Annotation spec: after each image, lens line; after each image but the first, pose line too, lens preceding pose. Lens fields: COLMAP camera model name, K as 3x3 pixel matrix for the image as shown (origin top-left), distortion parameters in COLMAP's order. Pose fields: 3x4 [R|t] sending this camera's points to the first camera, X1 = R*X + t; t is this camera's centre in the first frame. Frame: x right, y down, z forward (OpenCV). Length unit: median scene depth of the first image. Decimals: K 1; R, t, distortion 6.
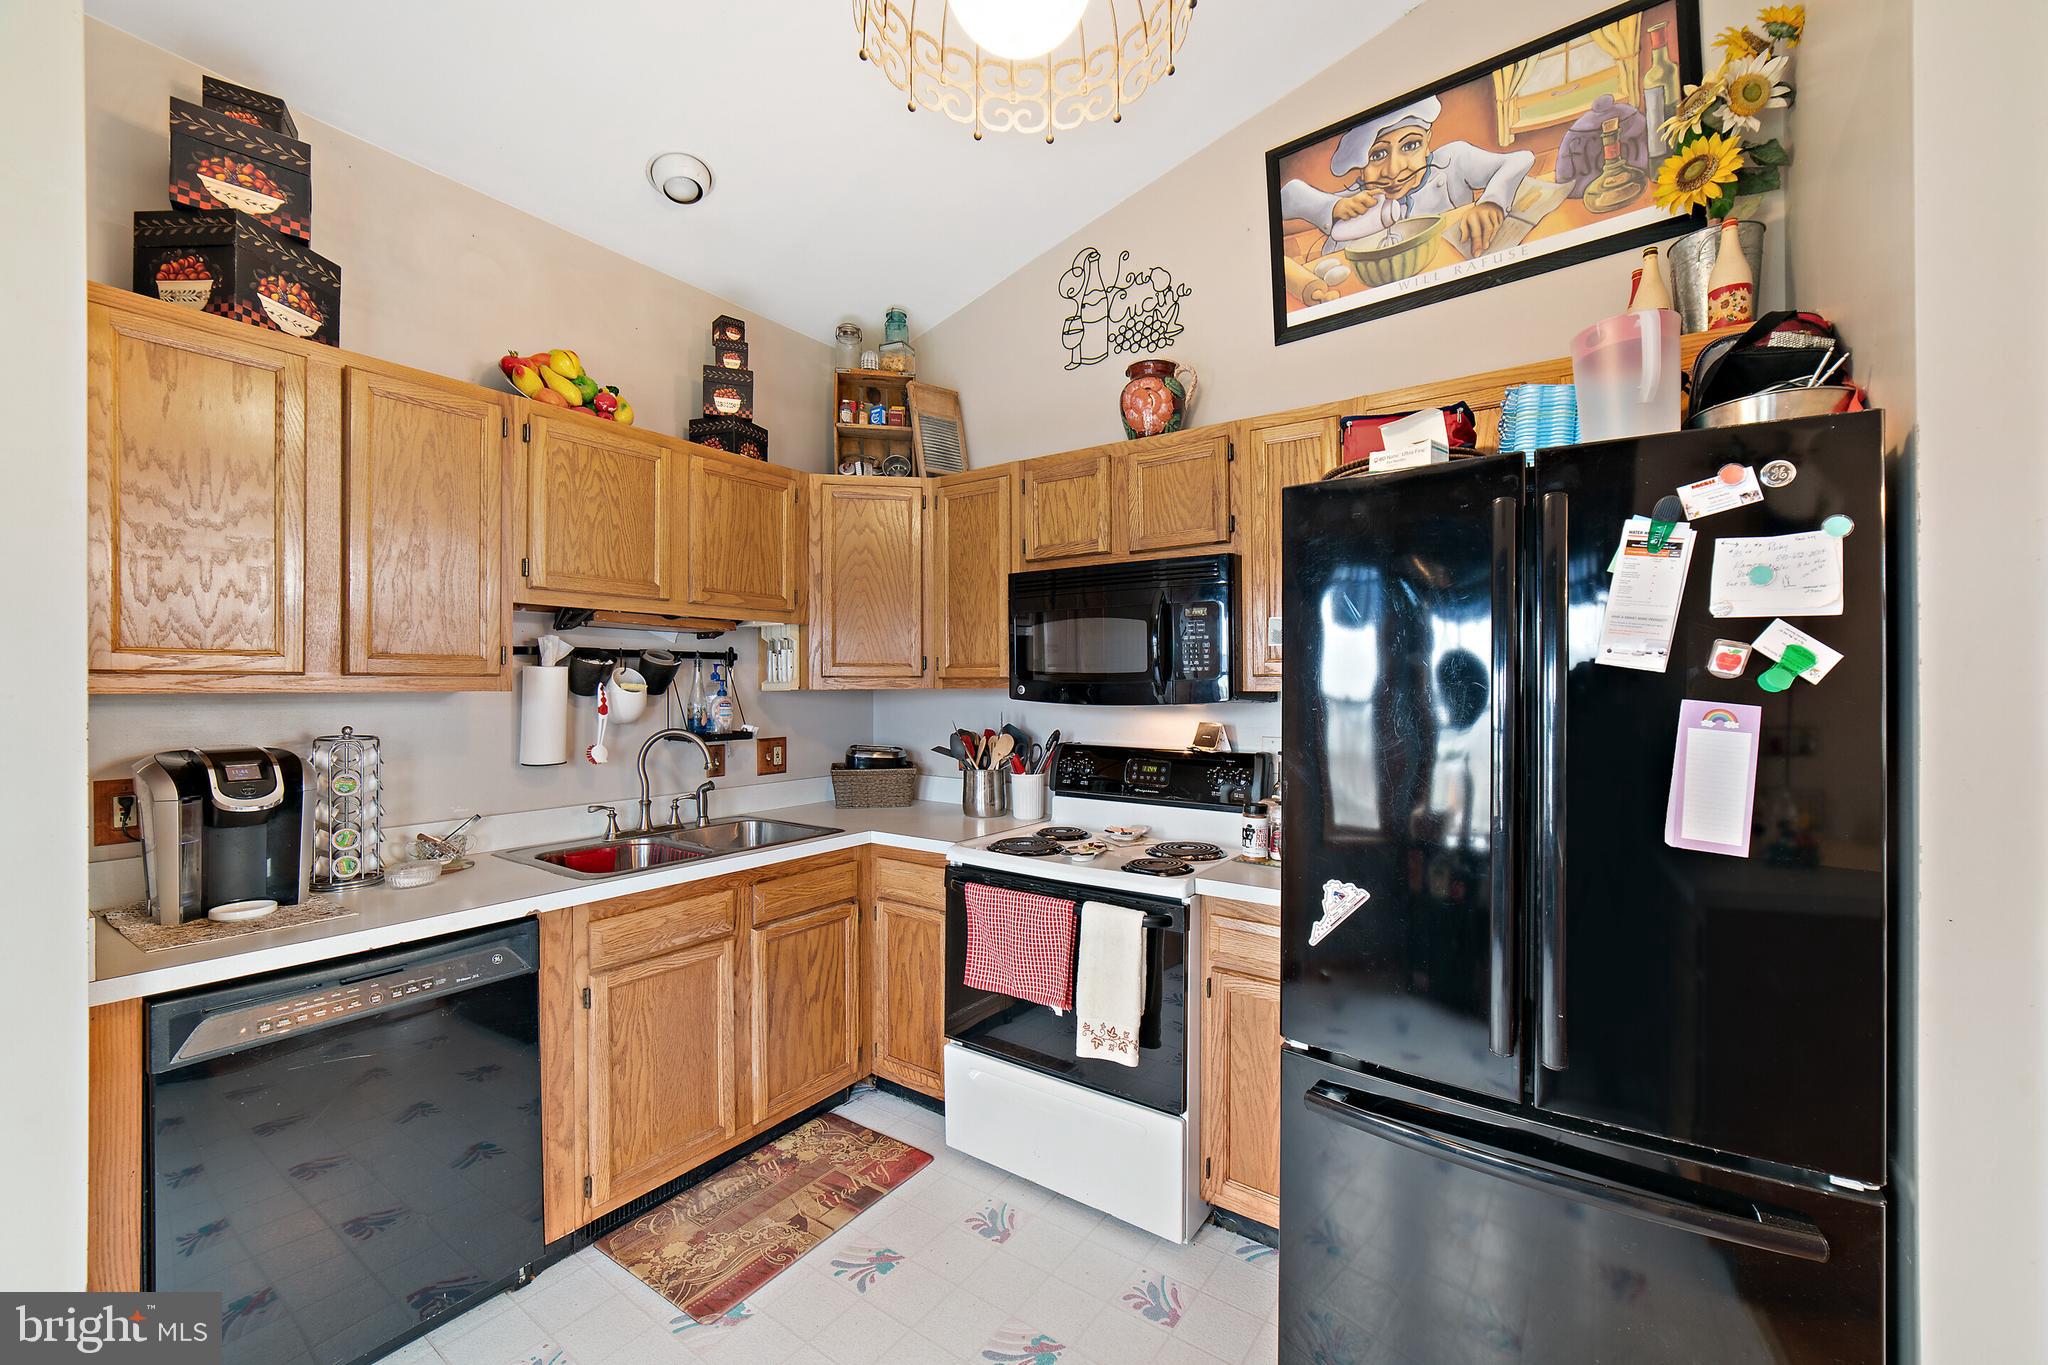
lens RADIAL K [[808.3, 0, 1032.7], [0, 808.3, 682.6], [0, 0, 1]] dist [-0.028639, 0.012781]
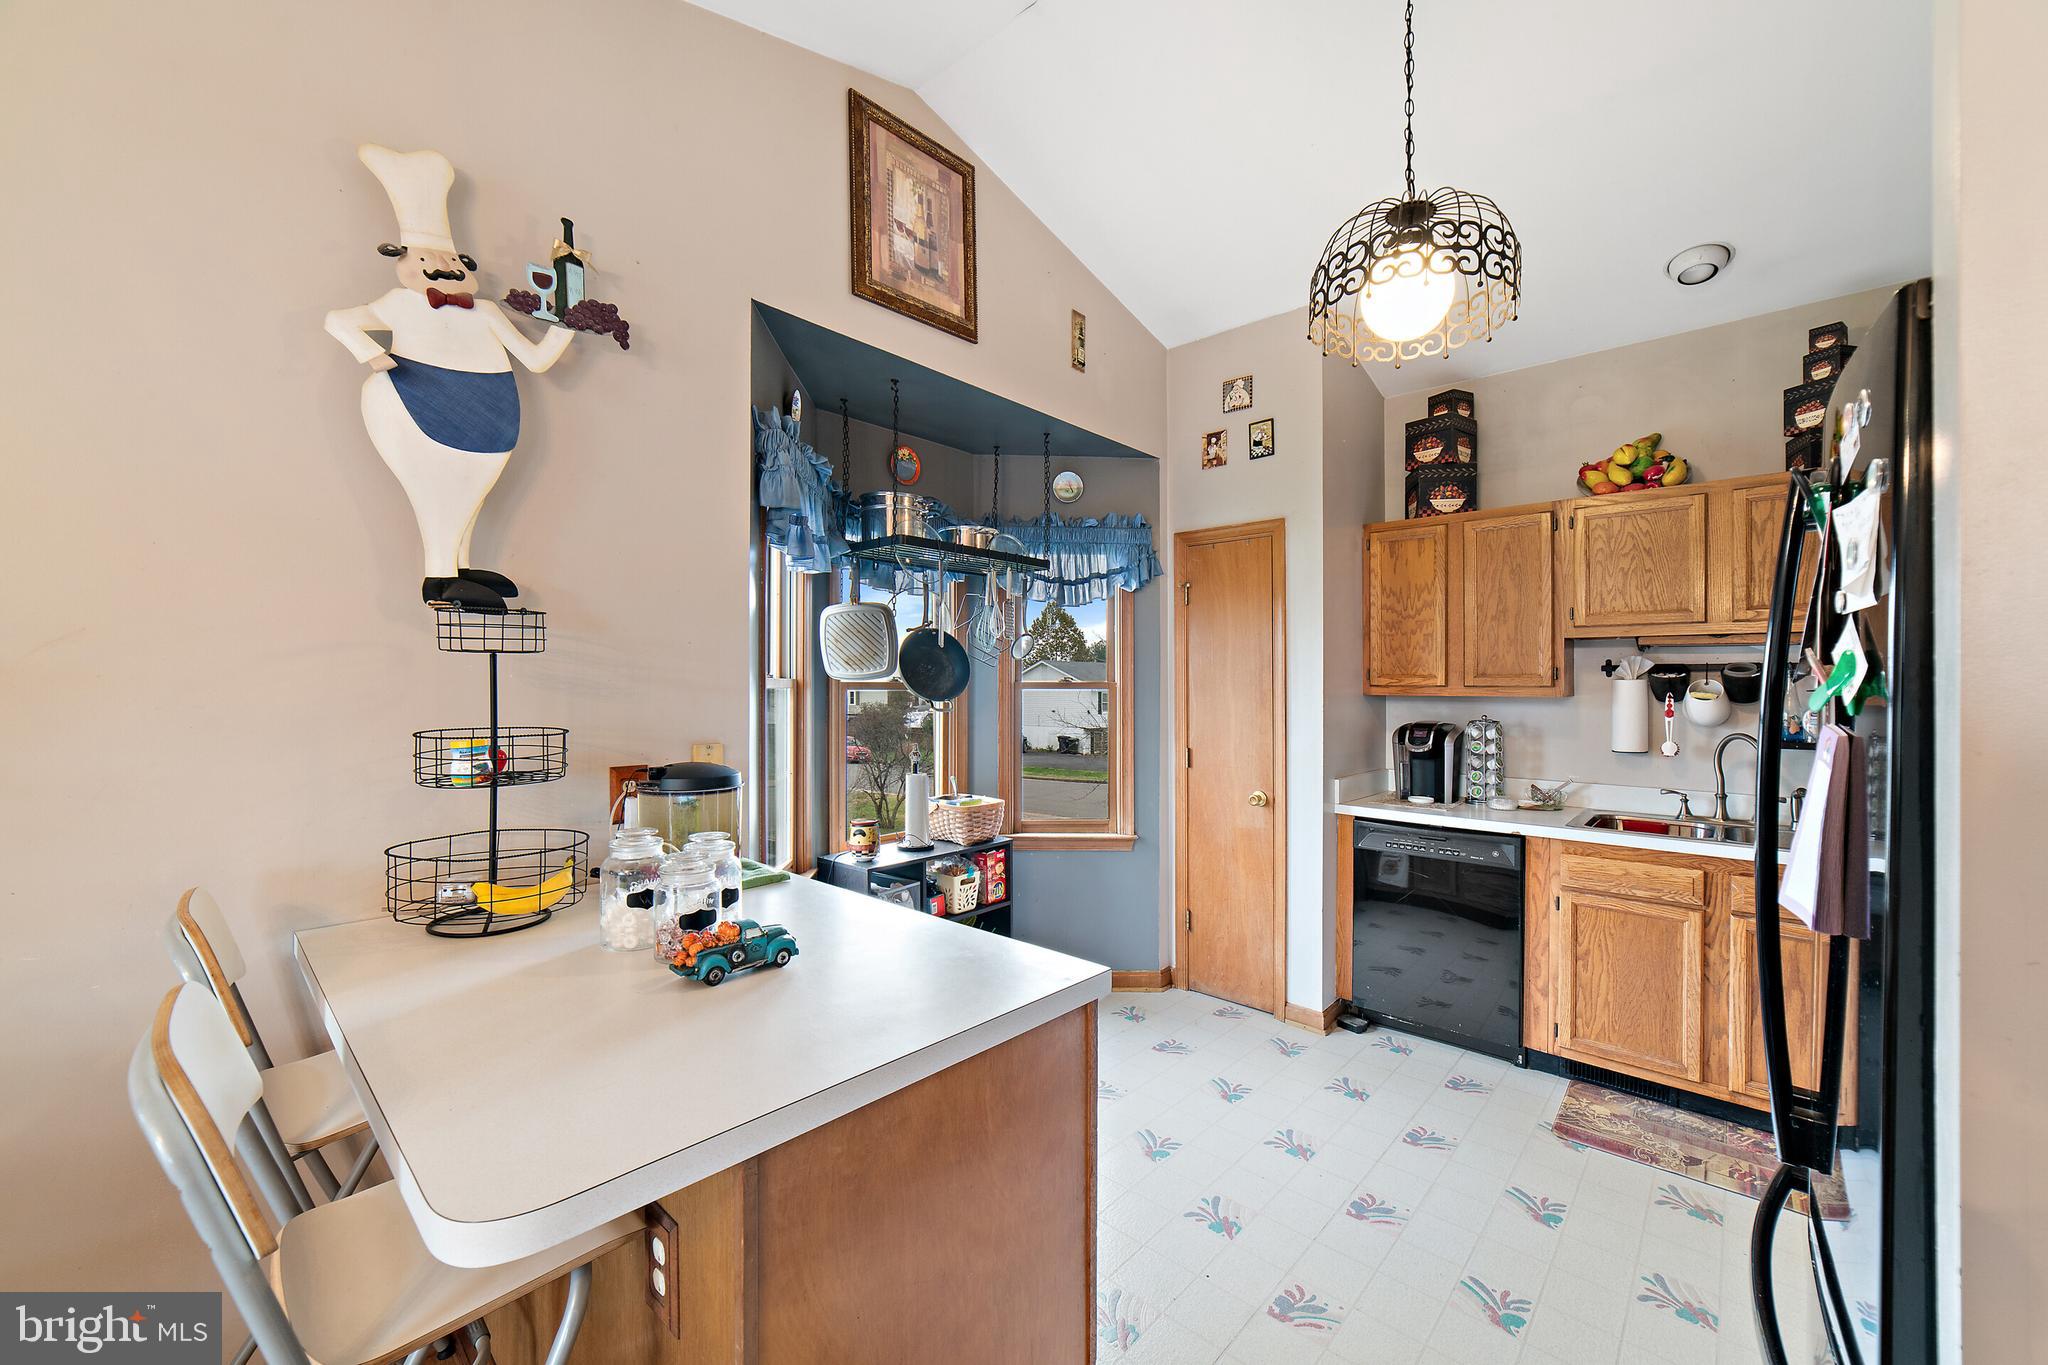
lens RADIAL K [[800.8, 0, 1025.3], [0, 800.8, 676.0], [0, 0, 1]] dist [-0.003117, 0.000499]
pose [[-0.129871, -0.011507, -0.991464, 0.885808], [-0.003052, 0.999933, -0.011205, -0.007713], [0.991526, 0.001570, -0.129897, 0.174754]]
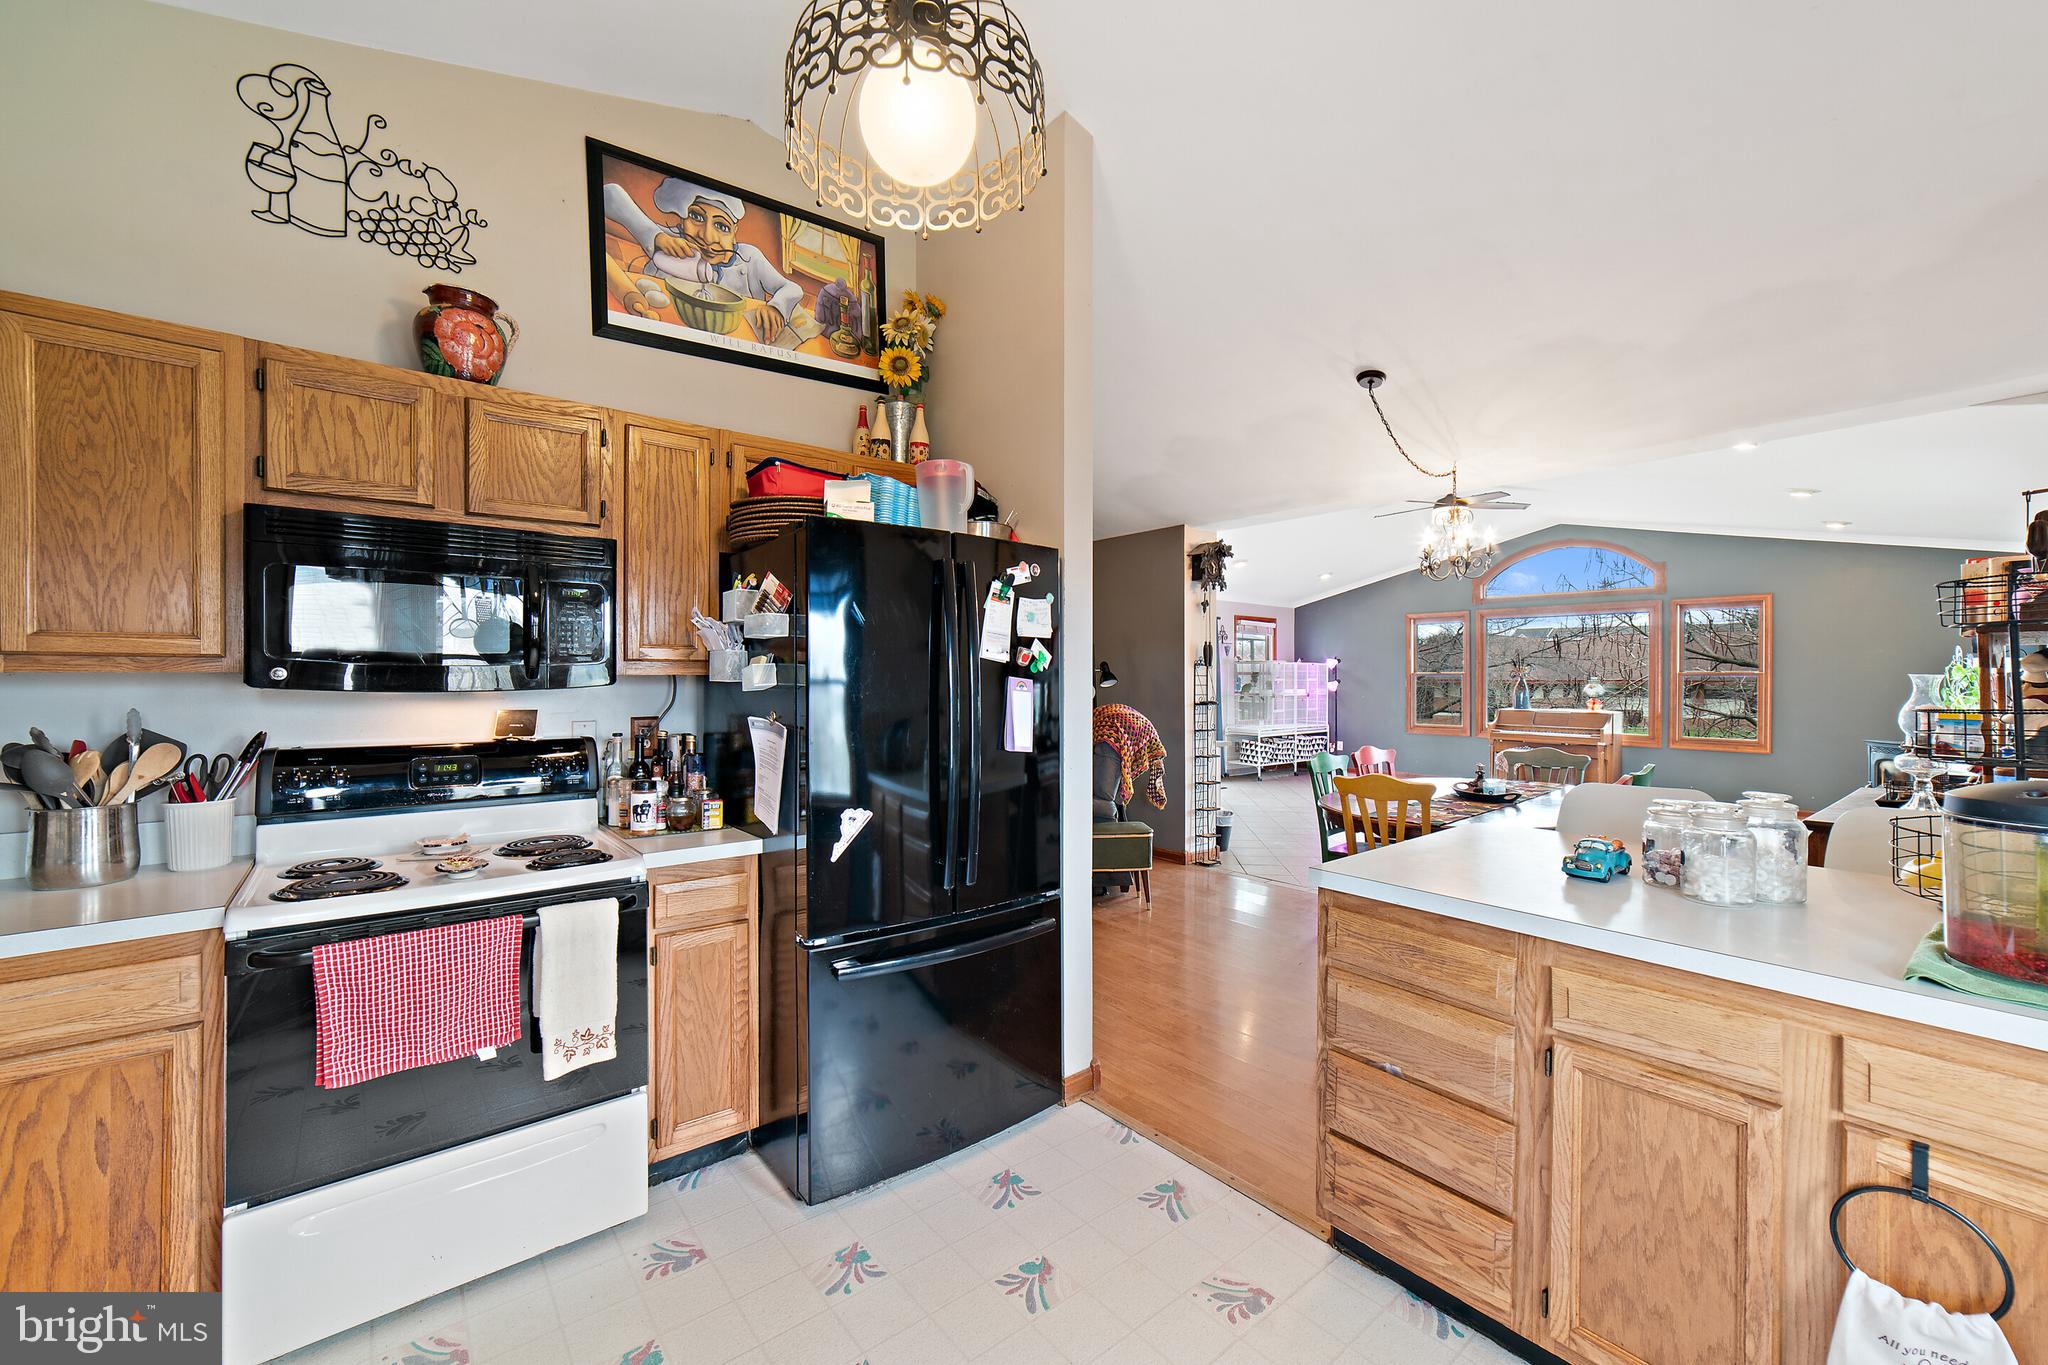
lens RADIAL K [[814.1, 0, 1030.7], [0, 814.1, 674.5], [0, 0, 1]] dist [-0.019093, 0.012097]
pose [[0.276203, 0.003238, 0.961094, -0.587246], [-0.003306, 0.999992, -0.002420, 0.010831], [-0.961094, -0.002509, 0.276211, 0.208566]]
